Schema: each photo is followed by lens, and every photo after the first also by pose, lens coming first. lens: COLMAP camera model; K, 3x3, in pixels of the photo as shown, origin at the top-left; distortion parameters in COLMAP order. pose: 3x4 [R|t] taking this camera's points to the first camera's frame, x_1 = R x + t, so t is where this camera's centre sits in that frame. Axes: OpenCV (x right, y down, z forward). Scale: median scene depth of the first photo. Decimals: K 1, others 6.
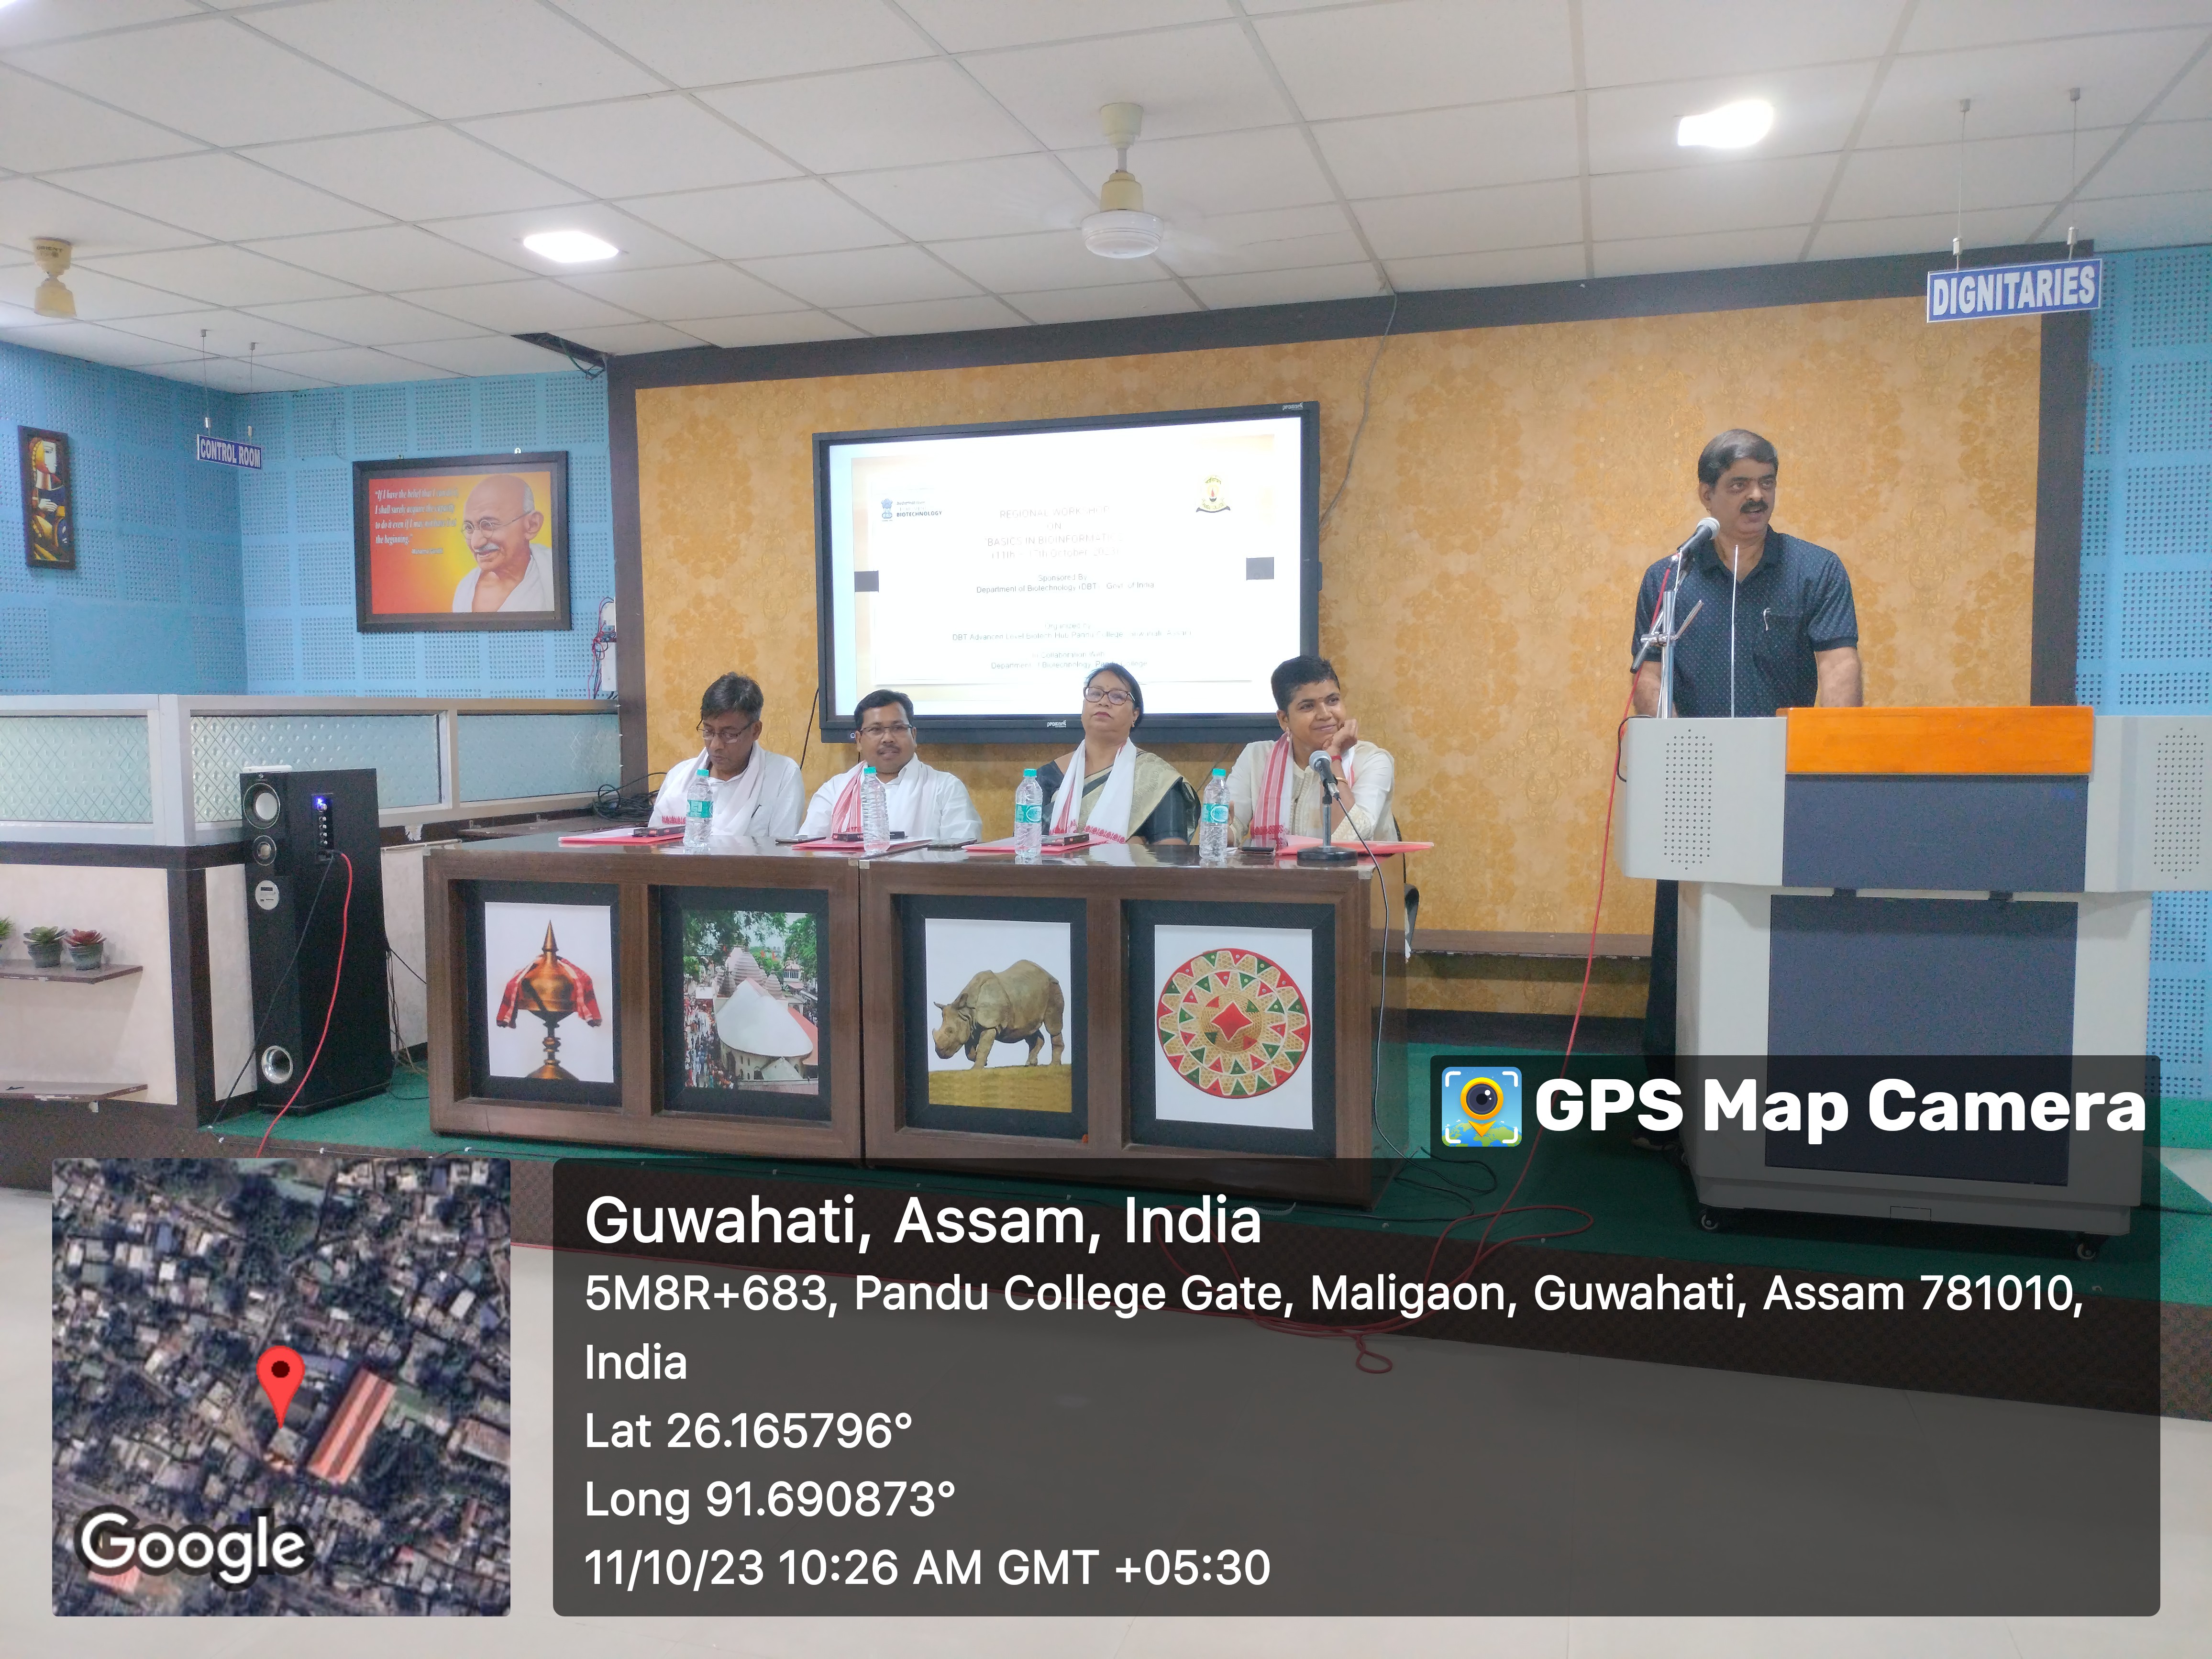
lens RADIAL K [[1643.3, 0, 1117.4], [0, 1643.3, 827.5], [0, 0, 1]] dist [0.014524, -0.029864]
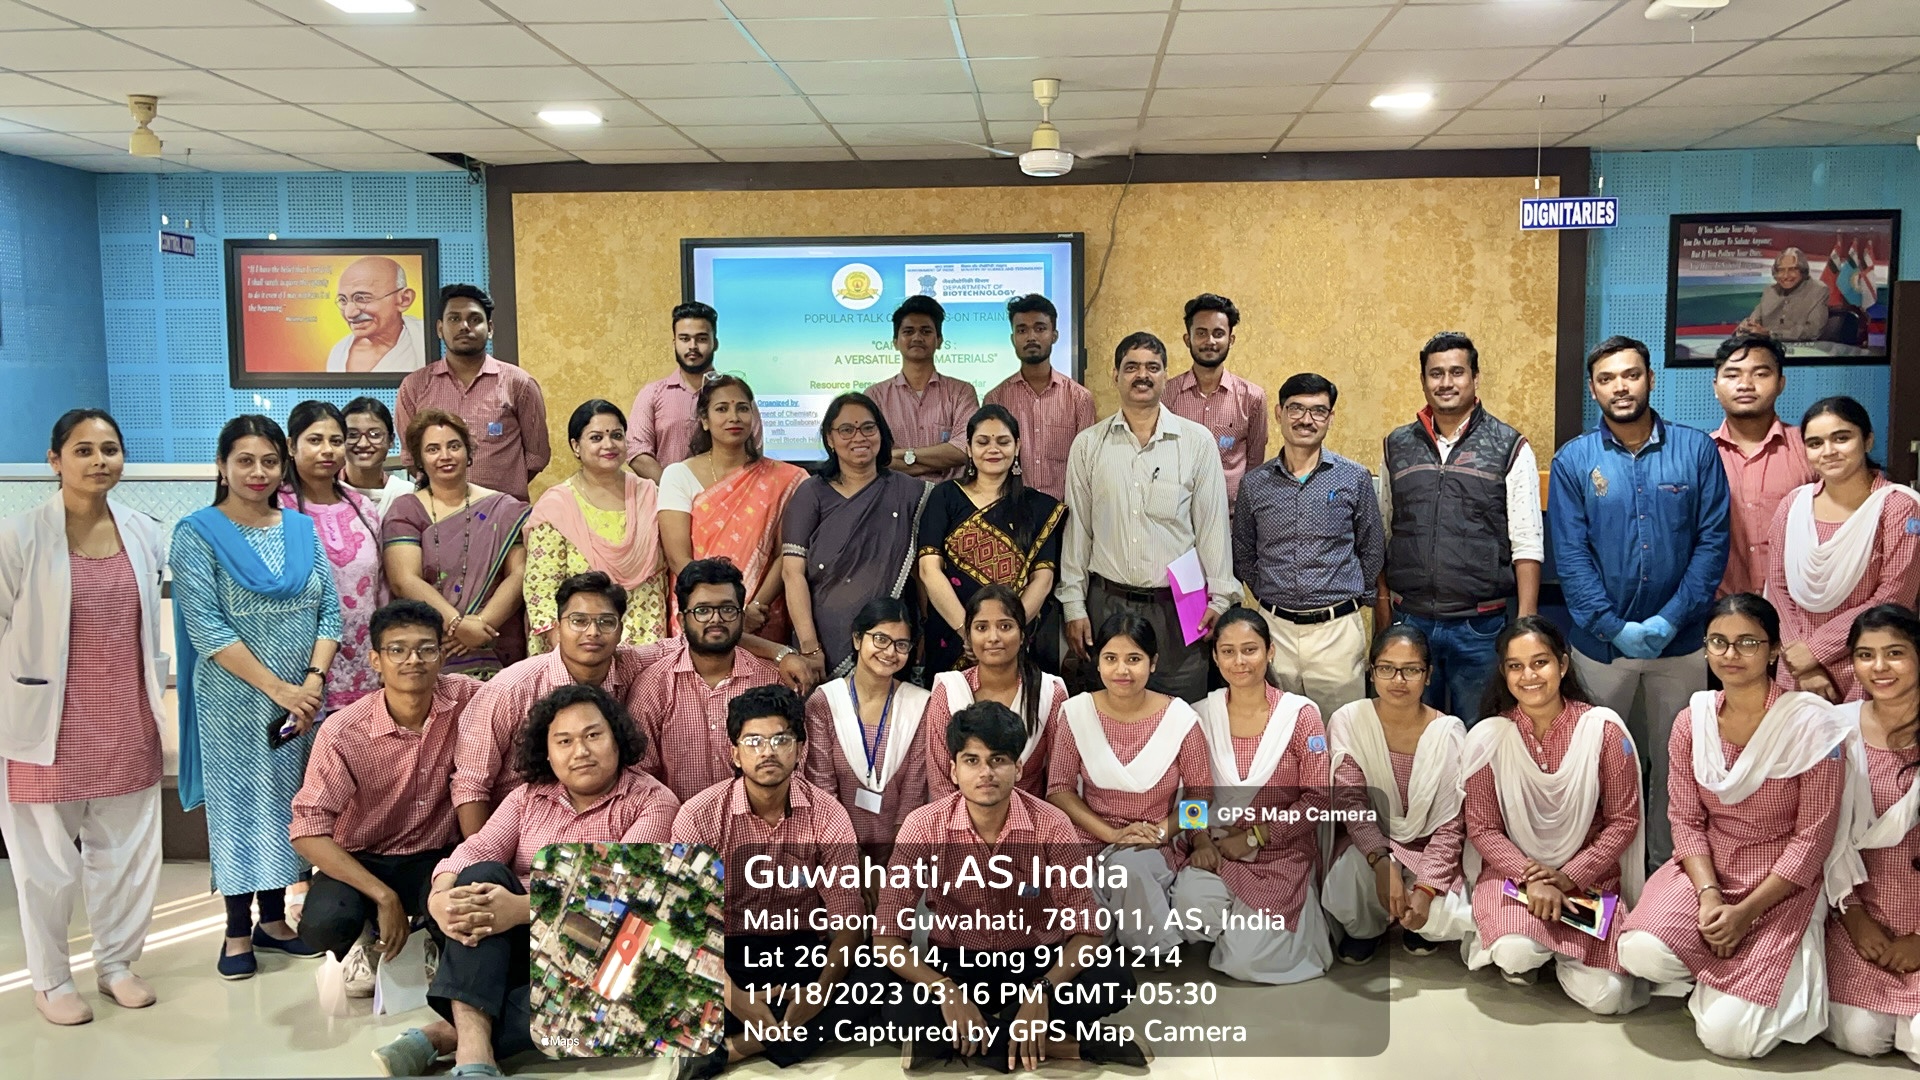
lens RADIAL K [[1695.6, 0, 971.5], [0, 1695.6, 554.8], [0, 0, 1]] dist [-0.010145, 0.048793]
pose [[0.971494, -0.023663, 0.235881, -0.316269], [0.019168, 0.999589, 0.021328, -0.022389], [-0.236289, -0.016198, 0.971548, -0.365000]]
